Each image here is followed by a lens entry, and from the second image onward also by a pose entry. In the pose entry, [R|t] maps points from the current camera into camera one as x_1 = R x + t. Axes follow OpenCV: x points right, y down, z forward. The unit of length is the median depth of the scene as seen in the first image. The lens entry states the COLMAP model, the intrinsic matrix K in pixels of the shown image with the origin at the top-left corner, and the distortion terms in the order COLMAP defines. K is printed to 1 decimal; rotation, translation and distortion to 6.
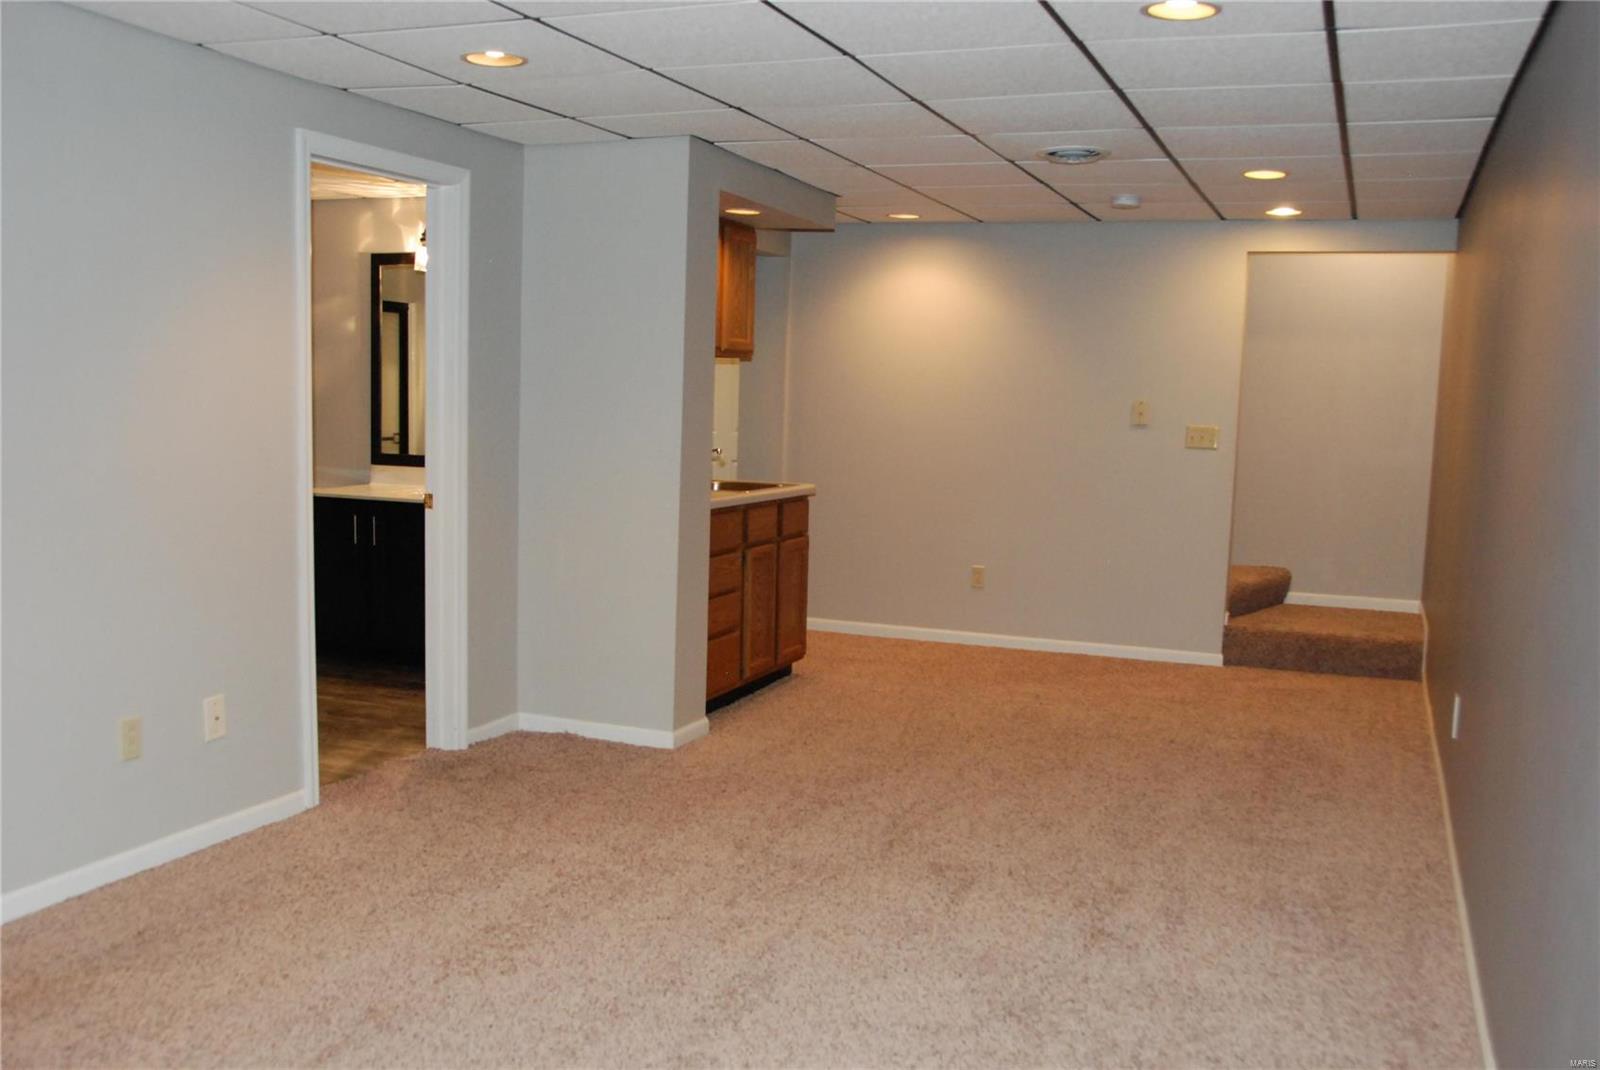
lens RADIAL K [[1454.7, 0, 798.5], [0, 1454.7, 572.6], [0, 0, 1]] dist [-0.117759, 0.178636]
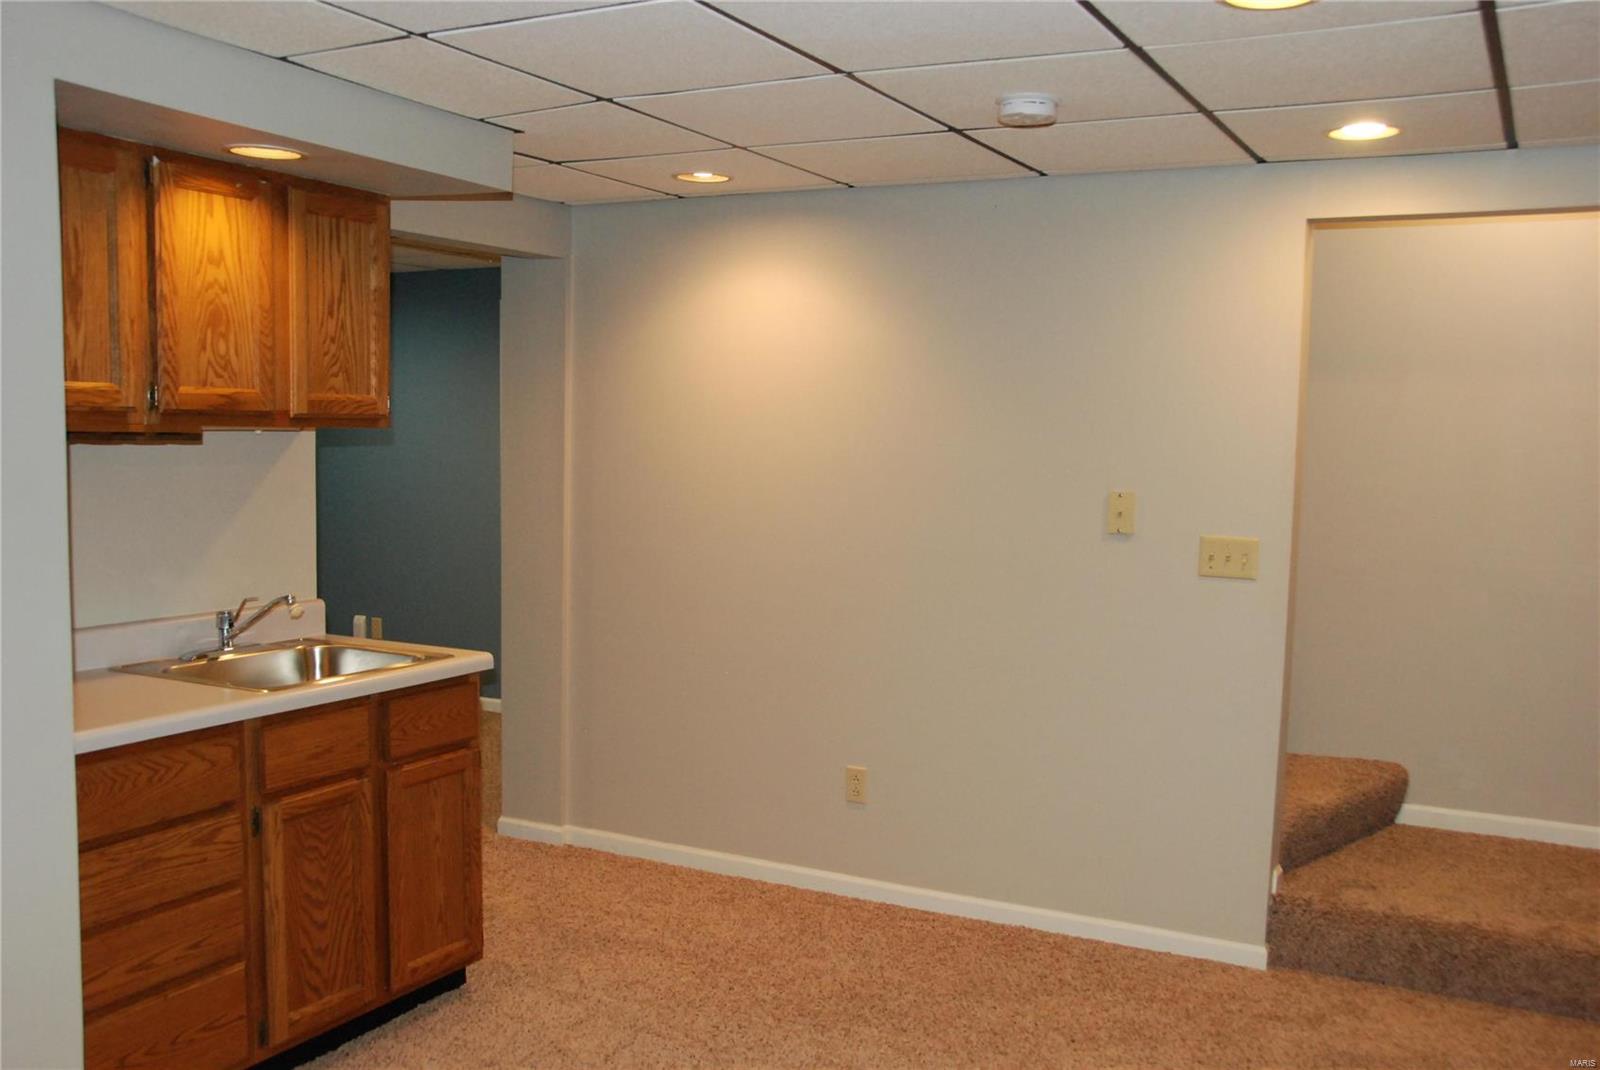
lens RADIAL K [[1454.7, 0, 798.5], [0, 1454.7, 572.6], [0, 0, 1]] dist [-0.117759, 0.178636]
pose [[0.993879, 0.001880, -0.110462, 0.292253], [-0.004978, 0.999602, -0.027779, -0.118155], [0.110366, 0.028159, 0.993492, 0.711783]]
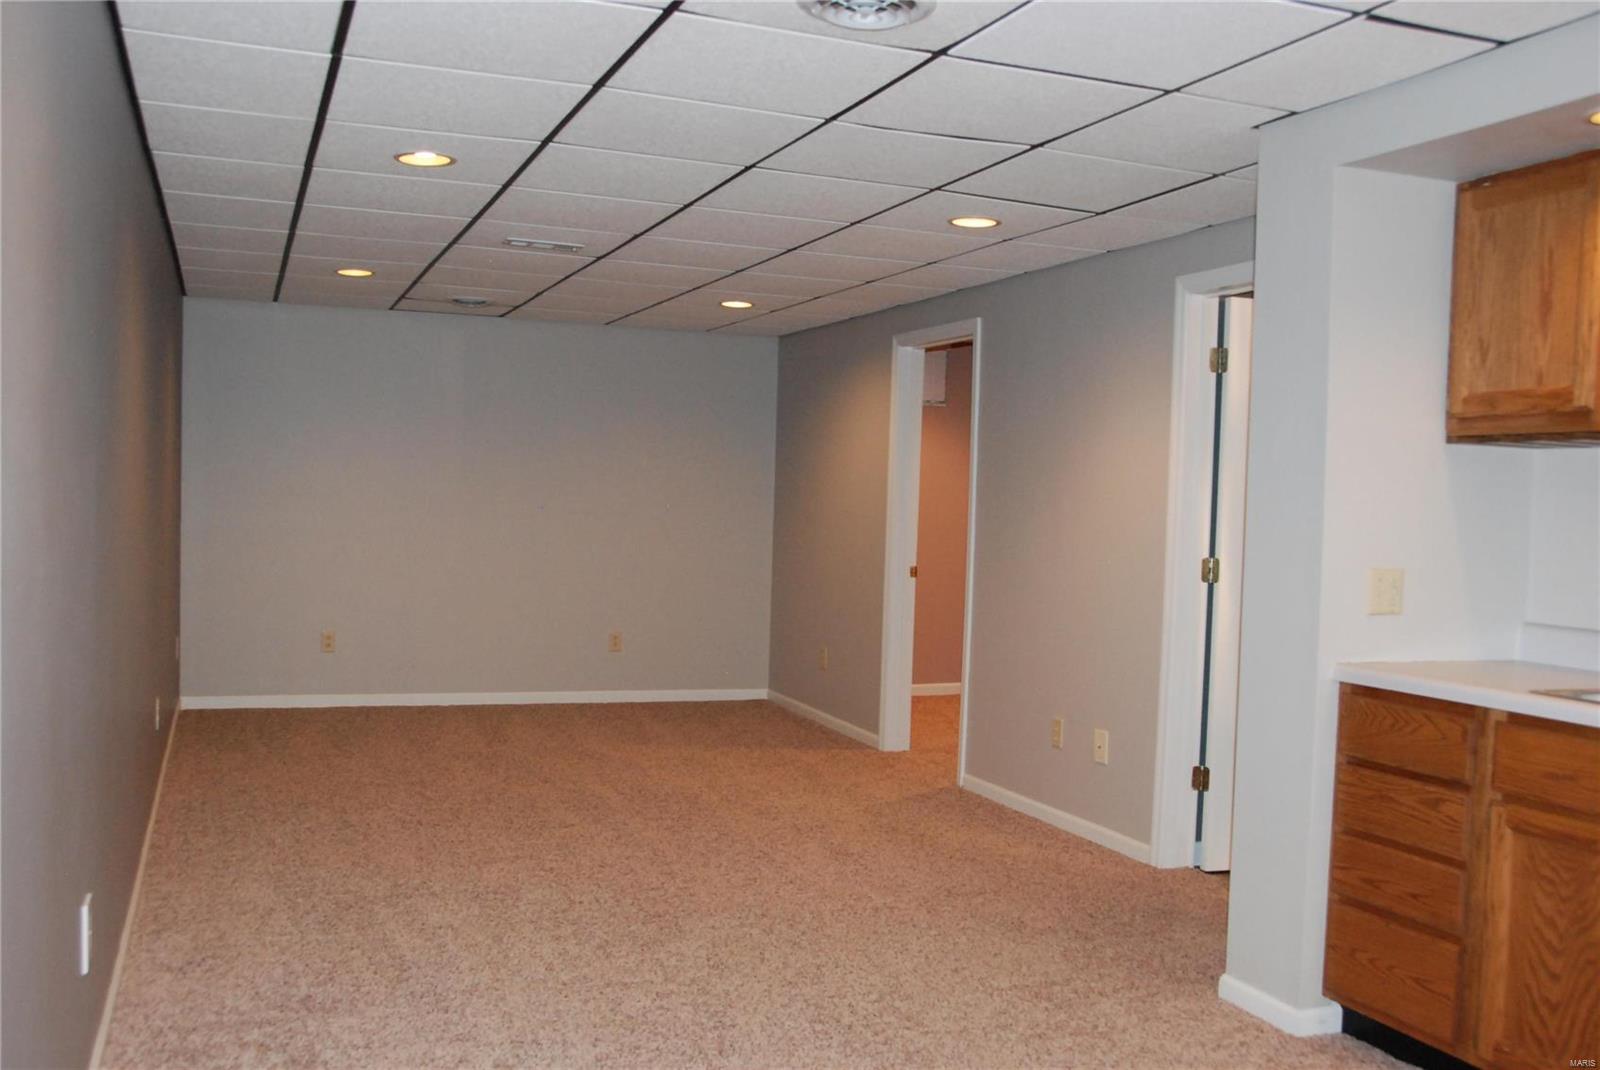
lens RADIAL K [[1454.7, 0, 798.5], [0, 1454.7, 572.6], [0, 0, 1]] dist [-0.117759, 0.178636]
pose [[-0.722925, -0.019227, -0.690659, 0.682193], [-0.137903, 0.983515, 0.116967, -0.165779], [0.677024, 0.179803, -0.713659, 1.662287]]
